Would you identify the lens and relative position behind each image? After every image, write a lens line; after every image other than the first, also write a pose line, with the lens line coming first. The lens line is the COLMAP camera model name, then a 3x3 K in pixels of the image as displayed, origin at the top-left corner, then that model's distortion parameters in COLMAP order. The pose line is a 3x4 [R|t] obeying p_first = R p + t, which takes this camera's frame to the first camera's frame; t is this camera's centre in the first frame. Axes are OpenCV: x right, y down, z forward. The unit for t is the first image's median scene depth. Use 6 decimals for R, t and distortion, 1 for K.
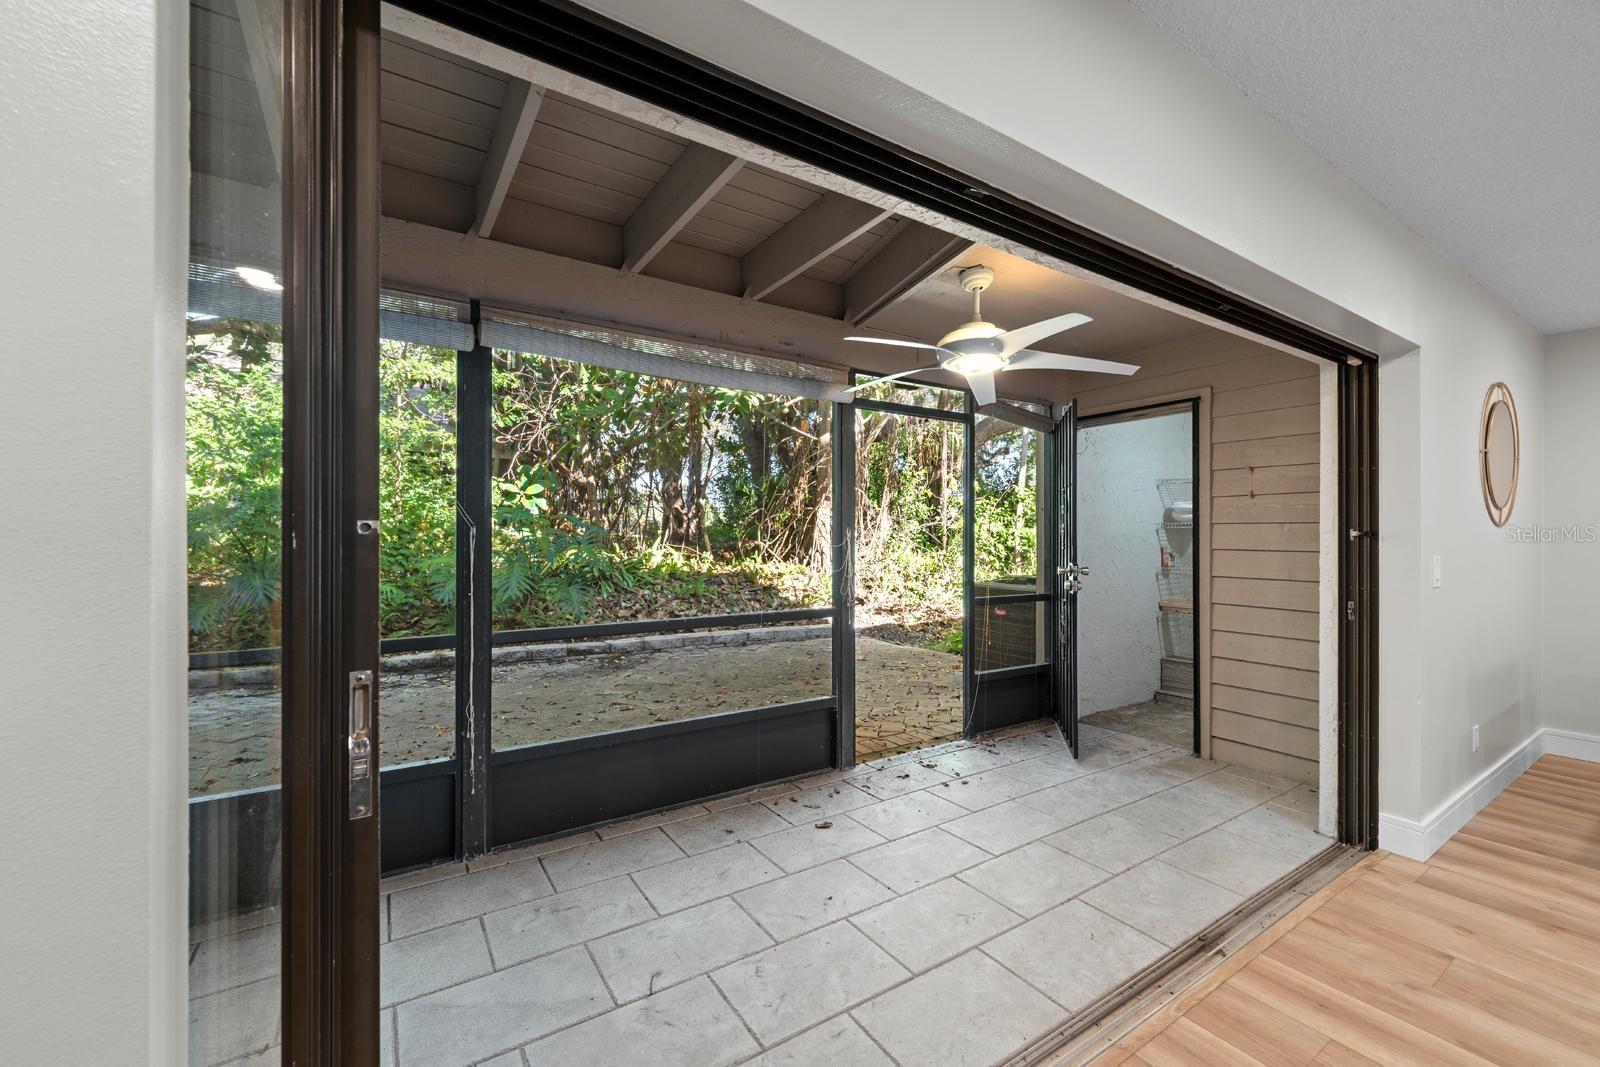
lens RADIAL K [[656.5, 0, 809.0], [0, 656.5, 536.5], [0, 0, 1]] dist [-0.001729, -0.000221]
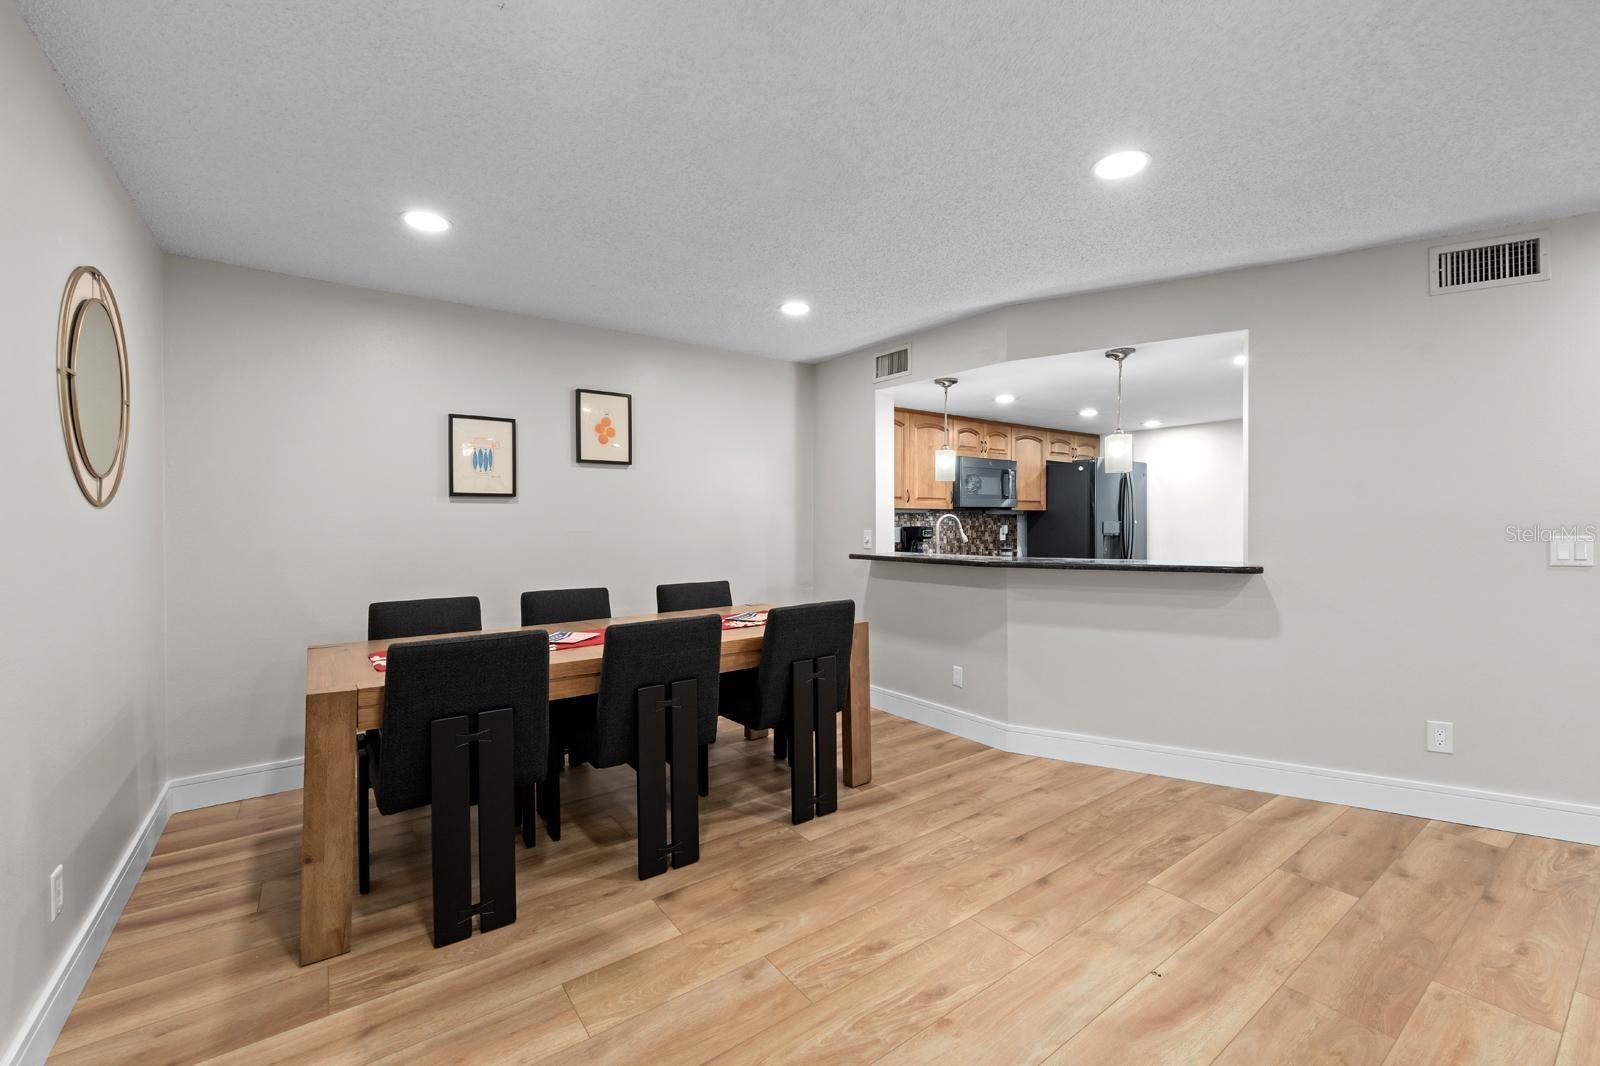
lens RADIAL K [[656.5, 0, 797.2], [0, 656.5, 522.5], [0, 0, 1]] dist [-0.001729, -0.000221]
pose [[-0.038515, -0.004778, 0.999247, 0.422109], [0.008315, 0.999952, 0.005102, 0.002607], [-0.999223, 0.008505, -0.038474, 0.374658]]
